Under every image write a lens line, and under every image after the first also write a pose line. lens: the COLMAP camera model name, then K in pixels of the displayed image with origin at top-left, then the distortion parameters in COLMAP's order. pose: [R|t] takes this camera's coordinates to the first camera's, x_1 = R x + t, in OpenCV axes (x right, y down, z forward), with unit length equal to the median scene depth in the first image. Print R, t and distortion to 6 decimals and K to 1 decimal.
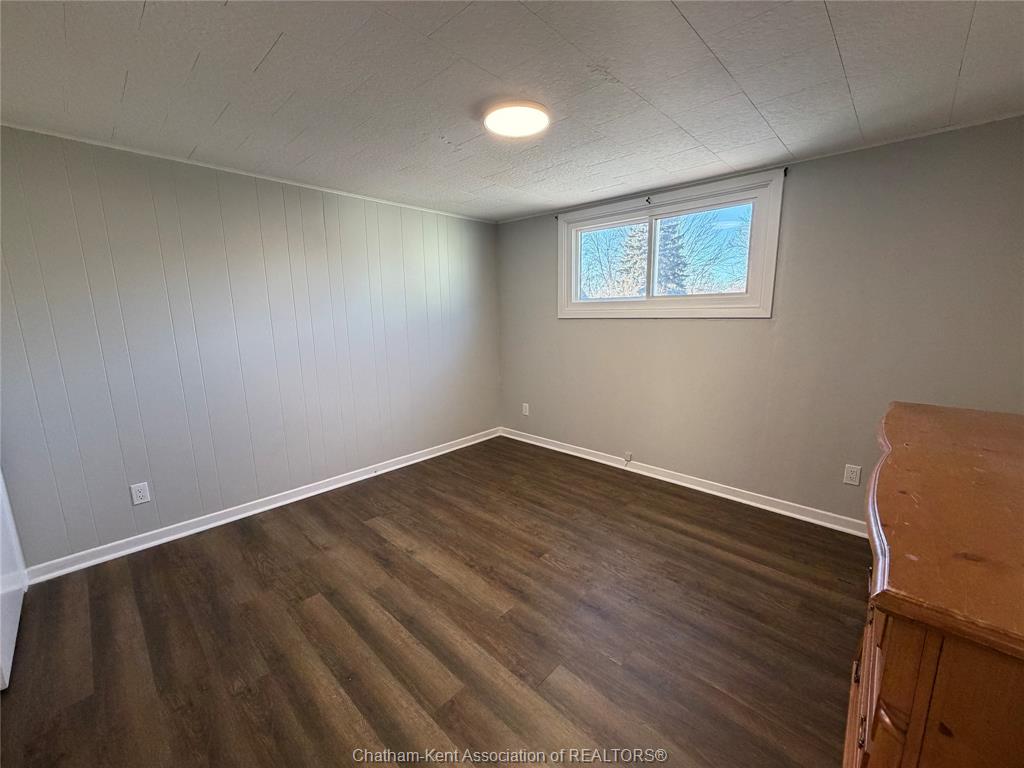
lens RADIAL K [[404.4, 0, 512.6], [0, 404.4, 383.1], [0, 0, 1]] dist [0.001896, -0.000278]
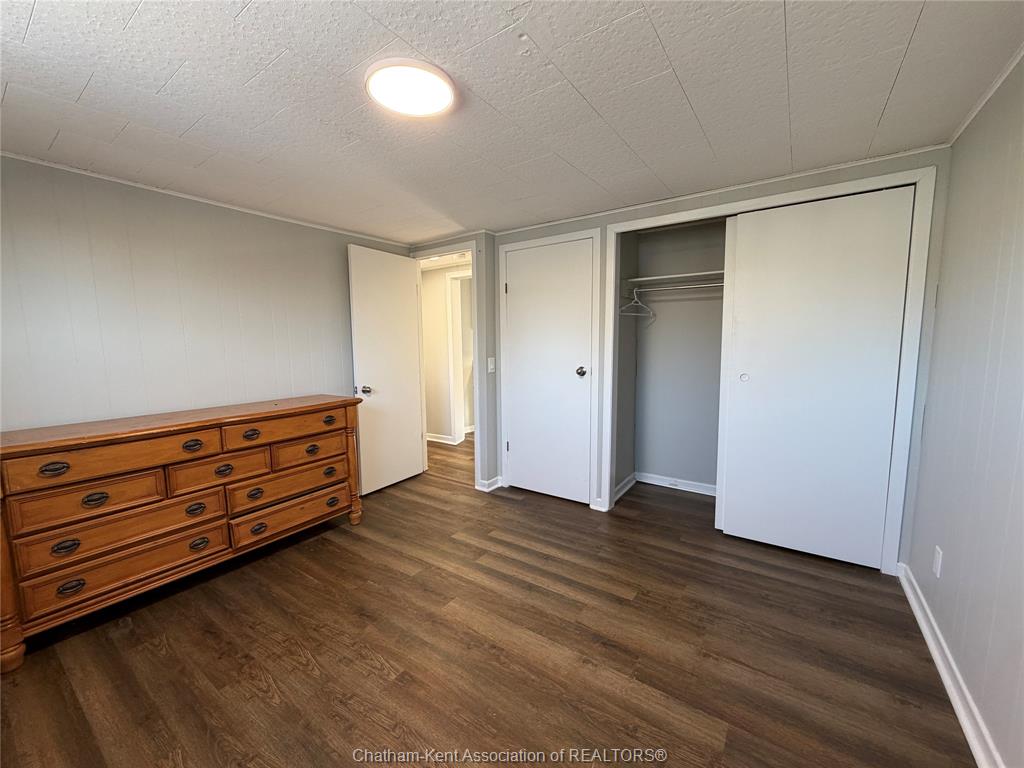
lens RADIAL K [[404.4, 0, 512.1], [0, 404.4, 382.6], [0, 0, 1]] dist [0.001896, -0.000278]
pose [[-0.988366, 0.039320, -0.146924, -0.042275], [-0.003389, 0.960070, 0.279738, -0.295062], [0.152057, 0.276982, -0.948768, 1.736817]]
